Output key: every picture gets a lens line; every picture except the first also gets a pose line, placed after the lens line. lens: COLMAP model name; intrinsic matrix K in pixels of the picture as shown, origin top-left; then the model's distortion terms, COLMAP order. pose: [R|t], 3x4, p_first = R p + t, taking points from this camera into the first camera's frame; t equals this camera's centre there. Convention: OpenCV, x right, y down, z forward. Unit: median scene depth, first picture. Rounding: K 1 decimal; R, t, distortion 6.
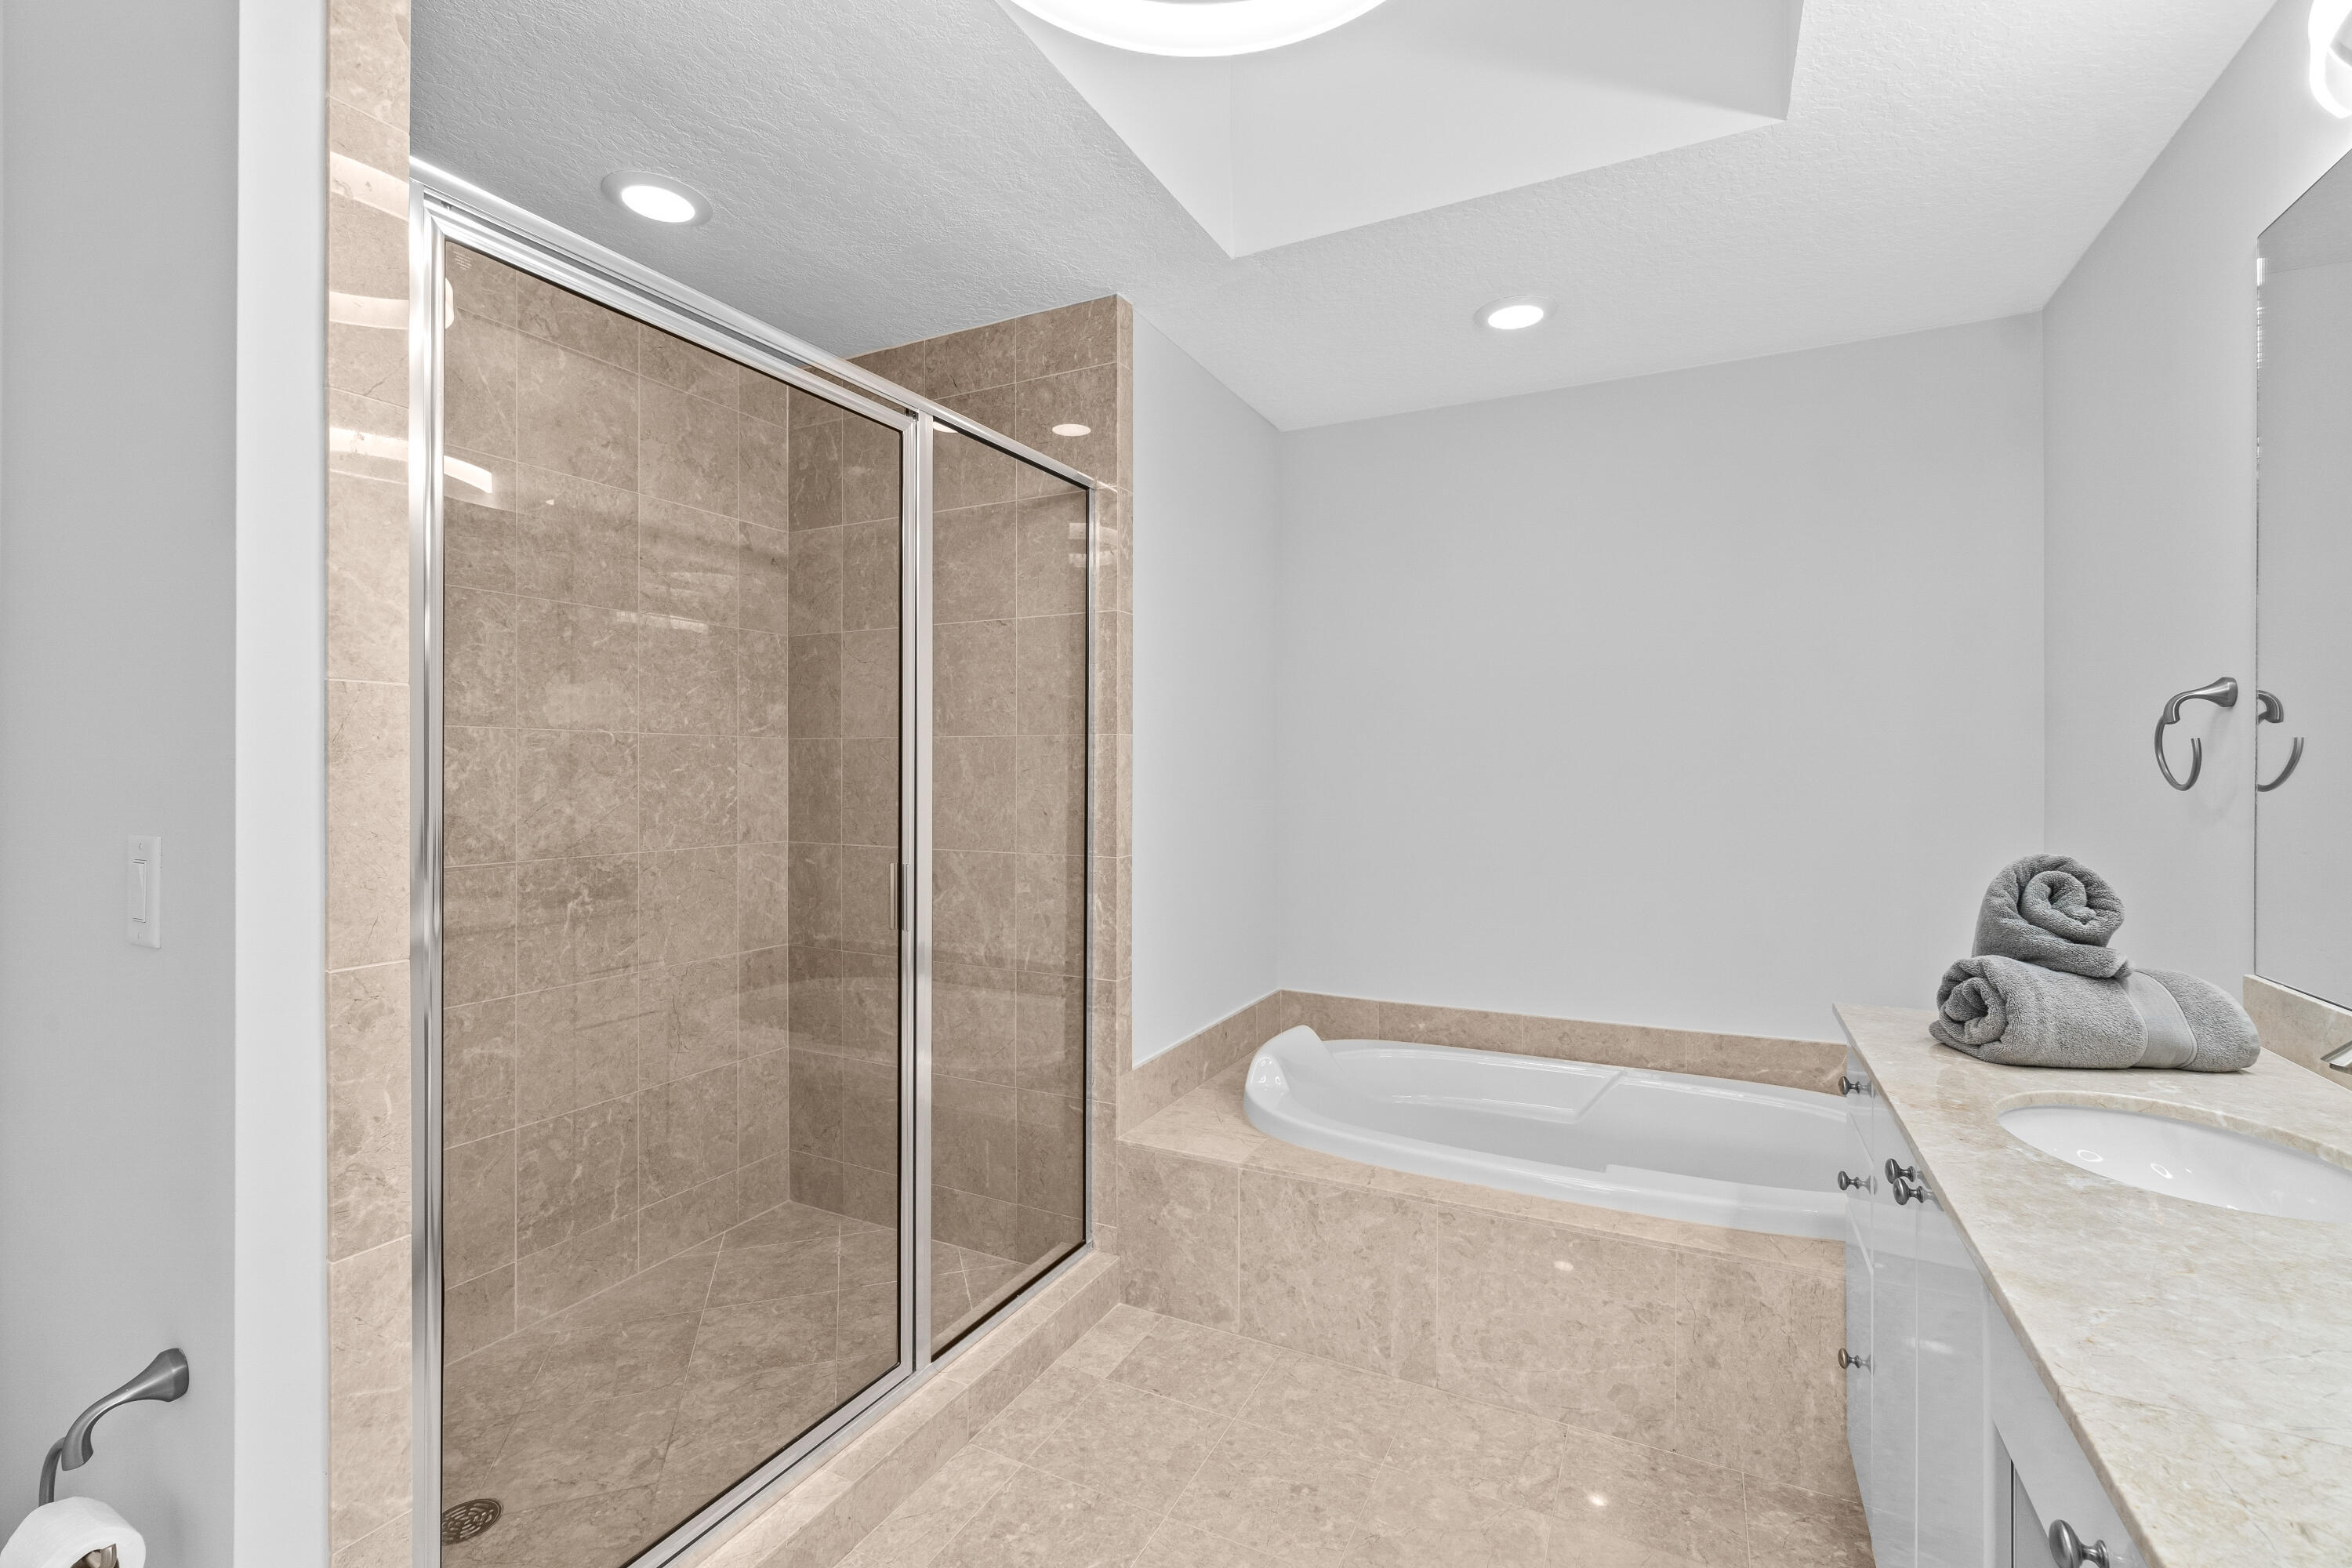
lens RADIAL K [[1033.7, 0, 1173.3], [0, 1033.7, 774.2], [0, 0, 1]] dist [-0.001478, 0.000563]
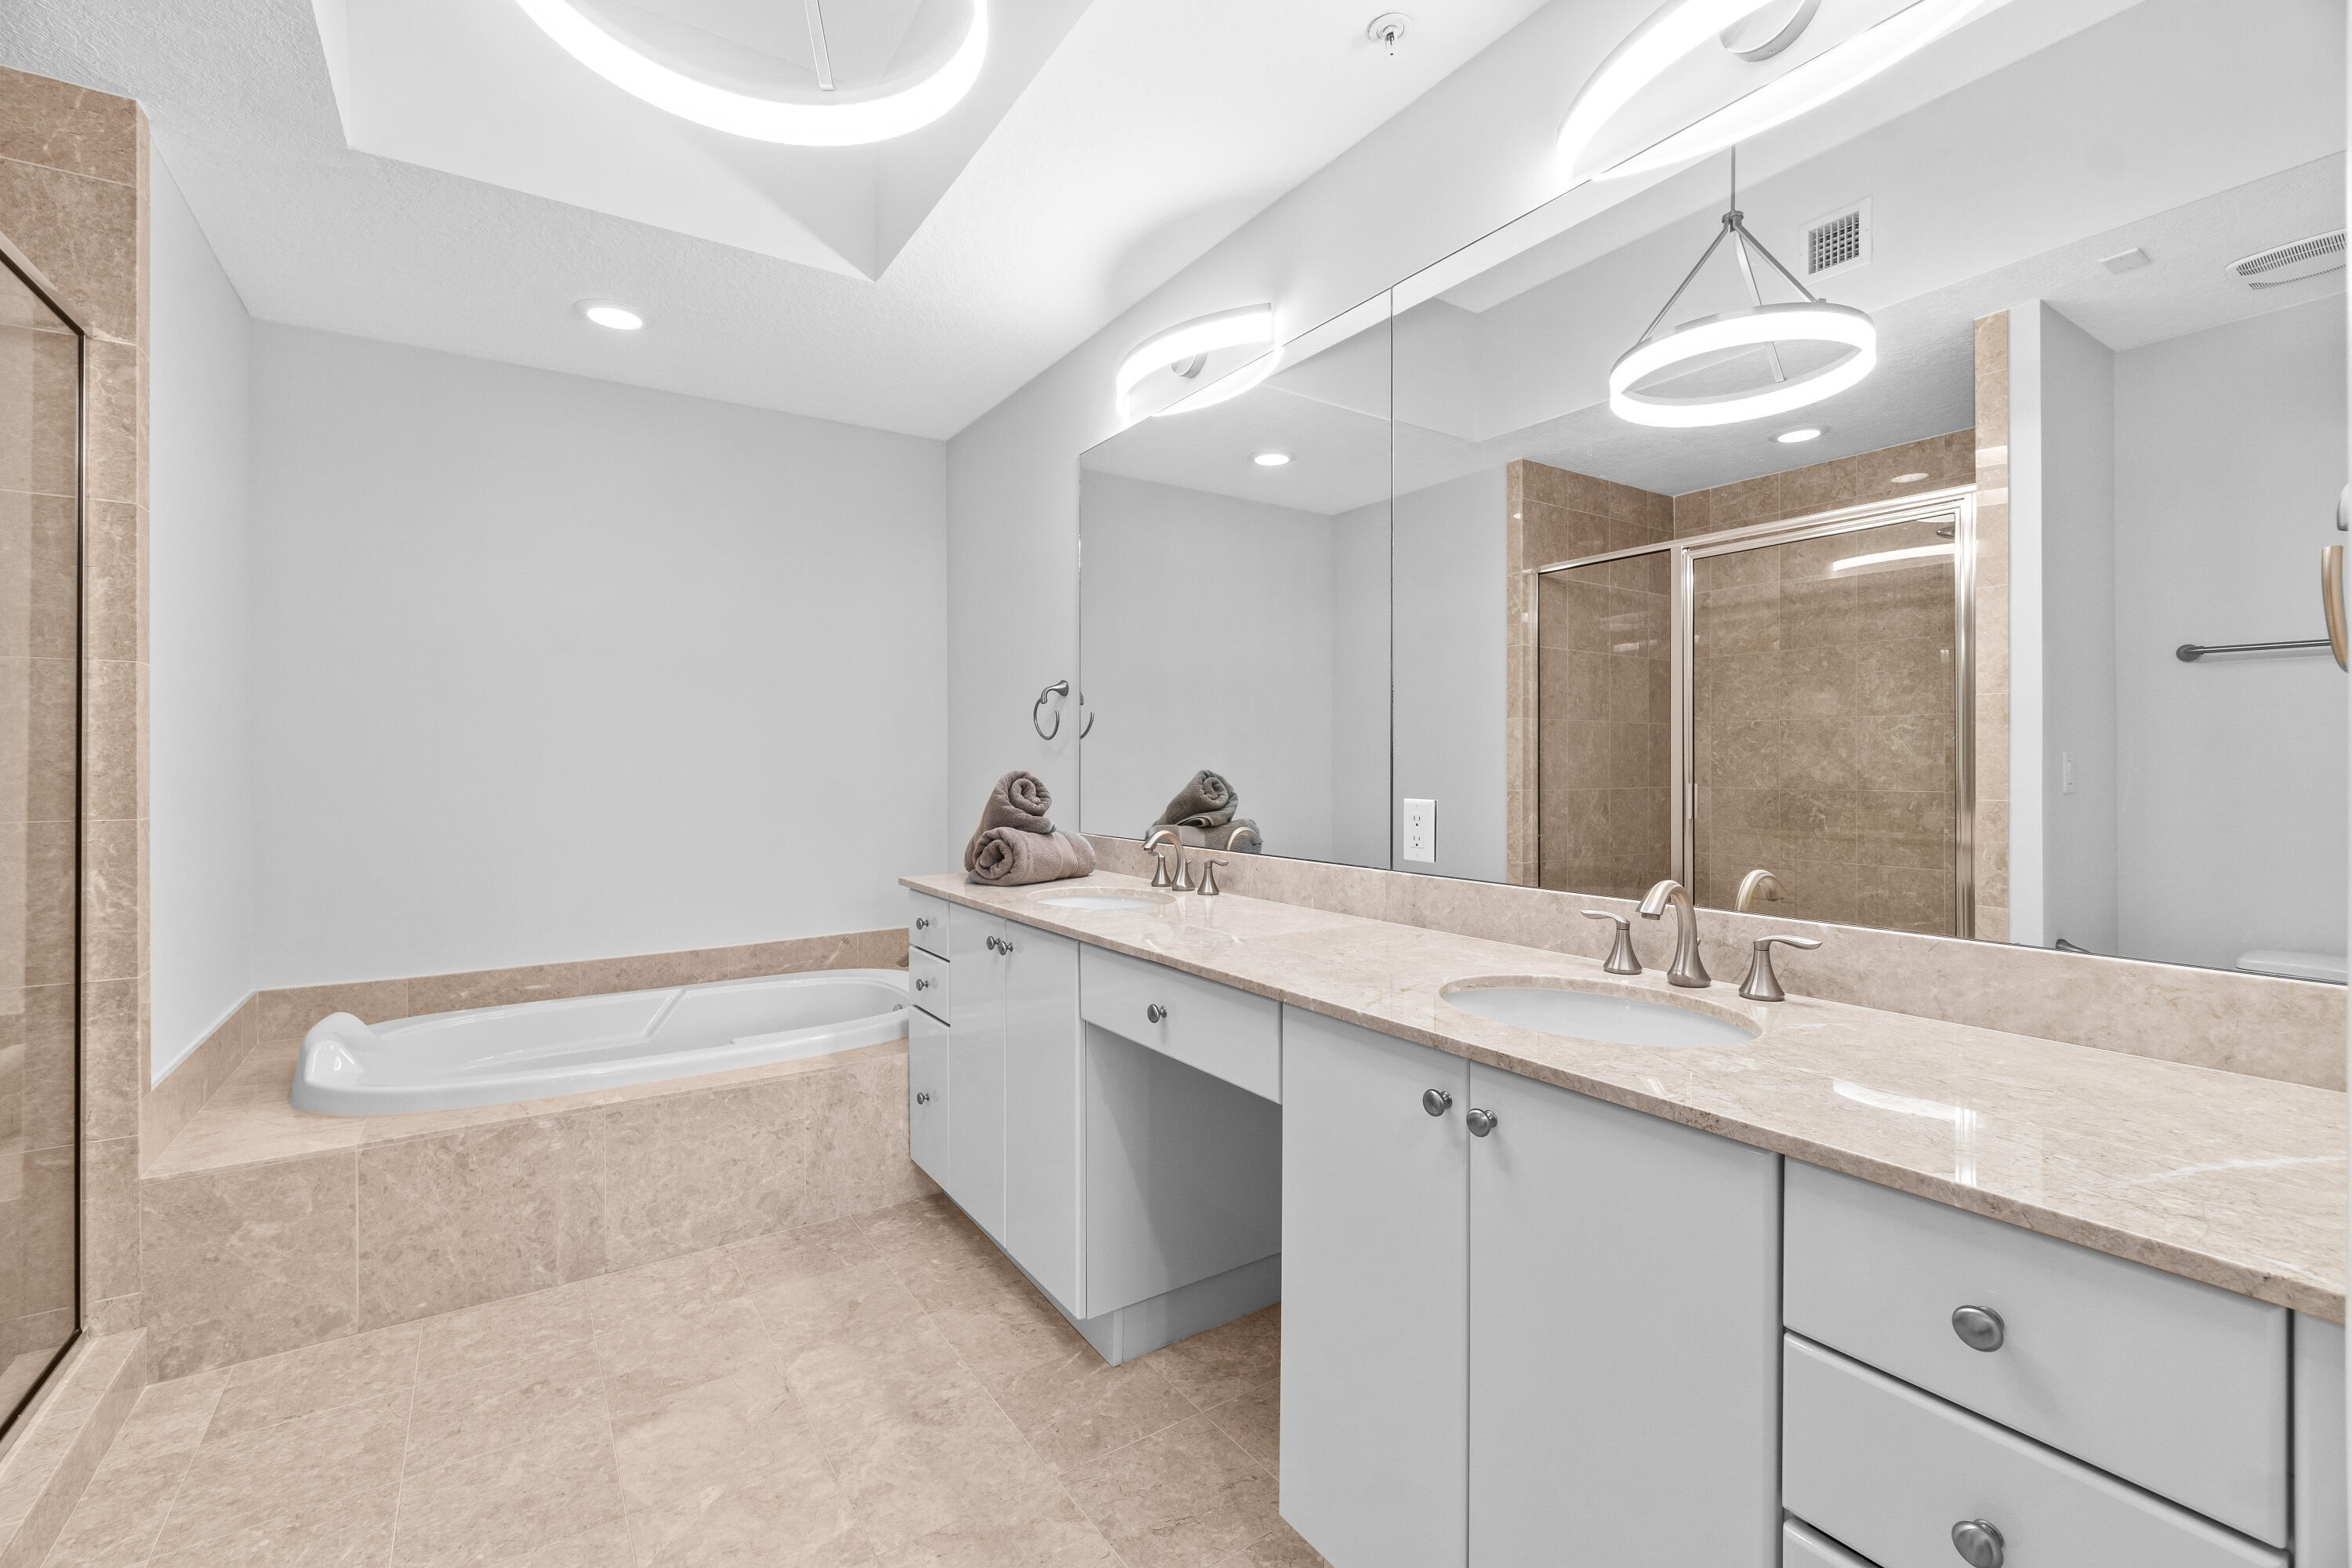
lens RADIAL K [[1033.7, 0, 1173.3], [0, 1033.7, 774.2], [0, 0, 1]] dist [-0.001478, 0.000563]
pose [[0.489580, -0.006701, 0.871933, -0.407058], [0.005750, 0.999974, 0.004457, 0.054480], [-0.871939, 0.002832, 0.489606, -0.078465]]
